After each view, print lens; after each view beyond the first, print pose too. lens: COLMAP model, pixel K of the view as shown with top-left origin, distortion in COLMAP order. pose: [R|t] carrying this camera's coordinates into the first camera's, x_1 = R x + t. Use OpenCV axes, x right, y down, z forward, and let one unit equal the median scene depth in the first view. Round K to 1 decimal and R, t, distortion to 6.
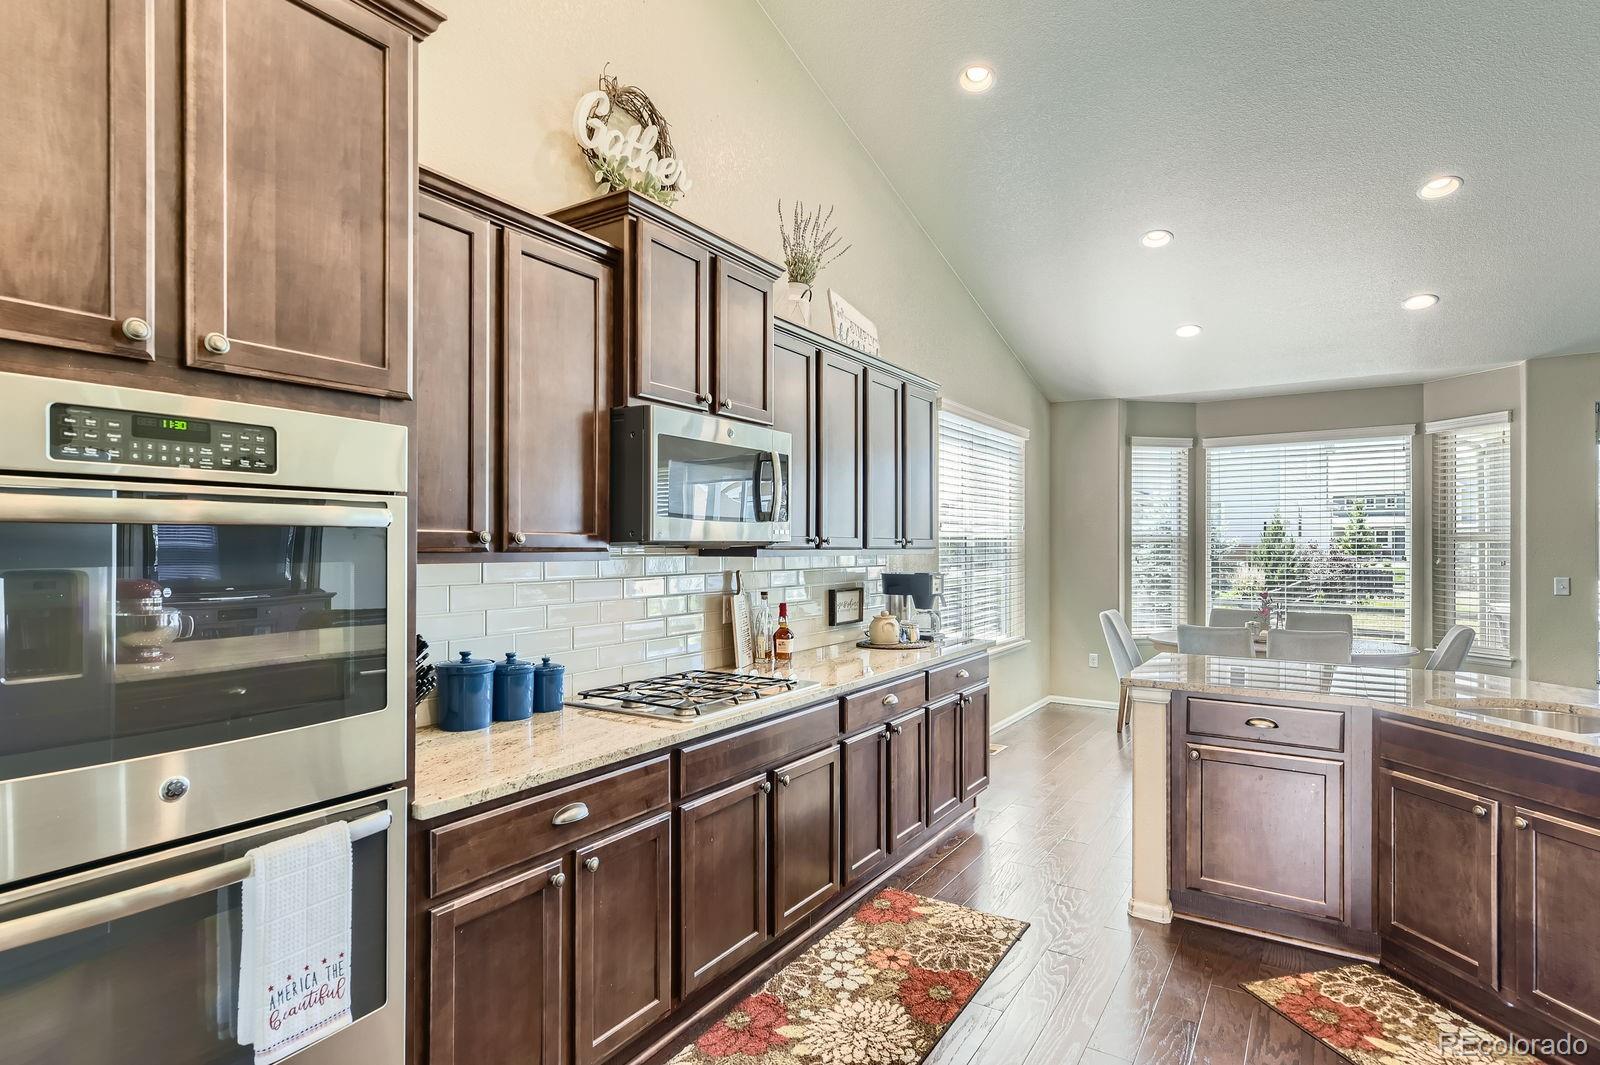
lens RADIAL K [[819.4, 0, 796.0], [0, 819.4, 544.3], [0, 0, 1]] dist [0.023257, 0.000234]
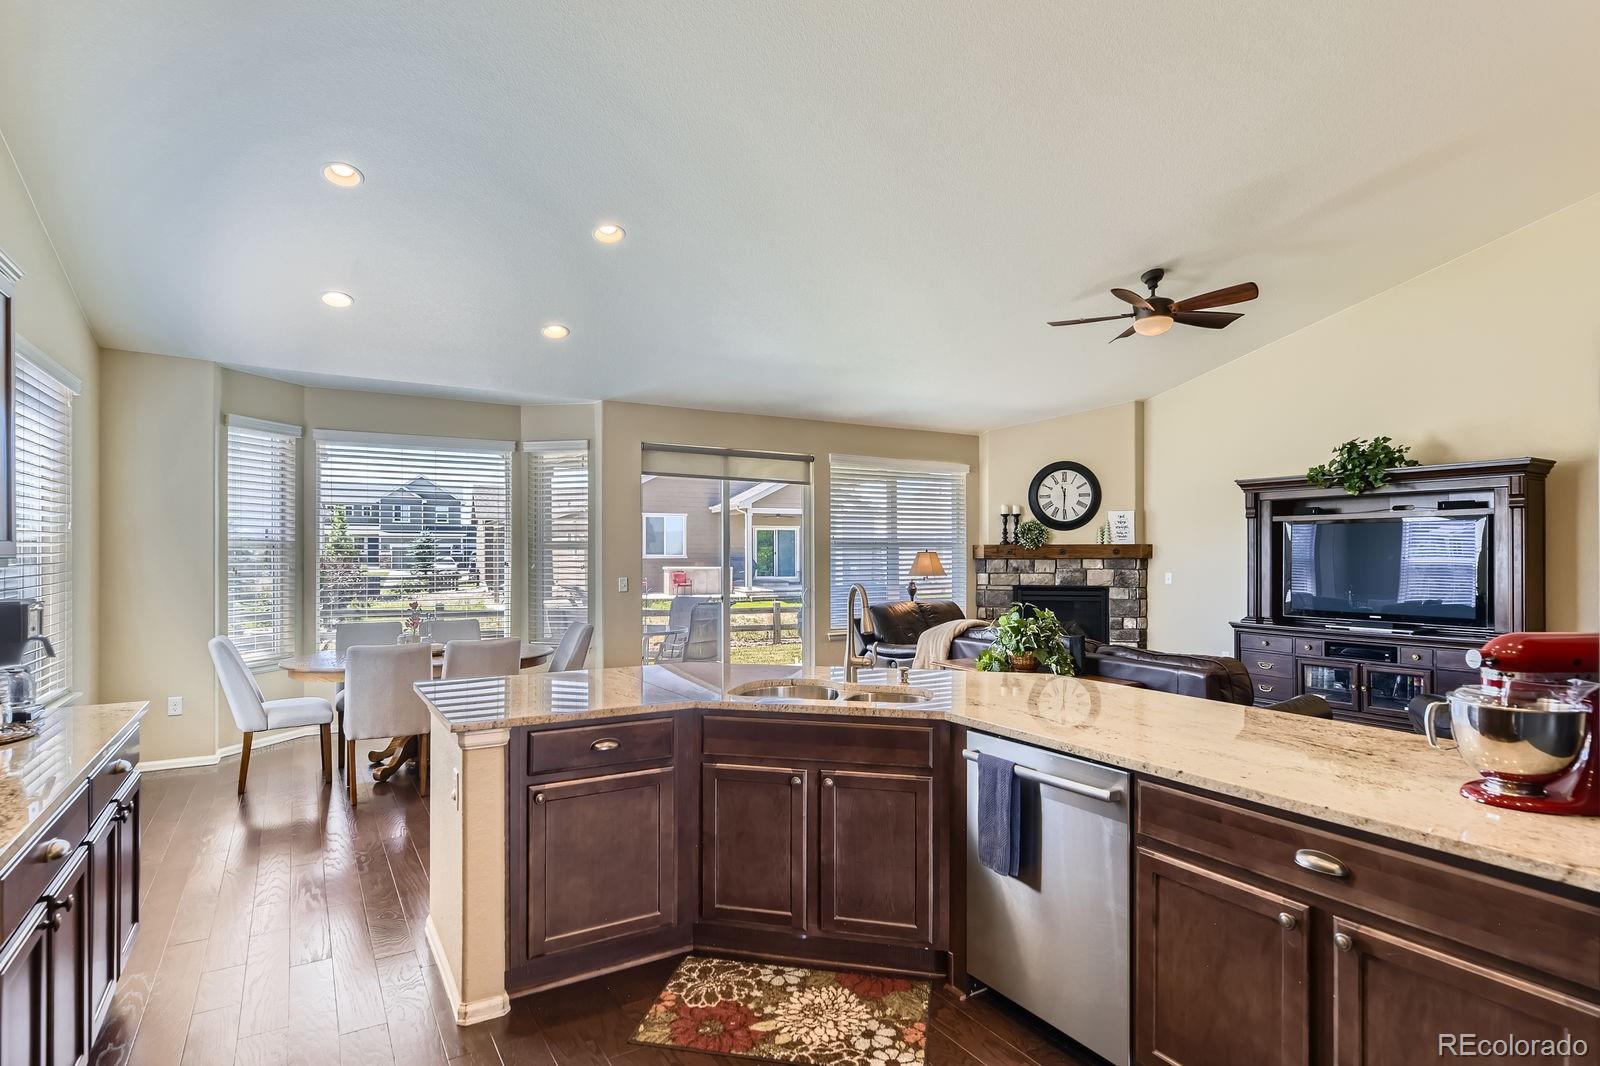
lens RADIAL K [[829.1, 0, 799.6], [0, 829.1, 554.1], [0, 0, 1]] dist [0.003452, -0.000142]
pose [[0.437329, -0.001457, 0.899301, -0.181661], [-0.001784, 0.999995, 0.002488, 0.001531], [-0.899300, -0.002693, 0.437324, 0.424186]]
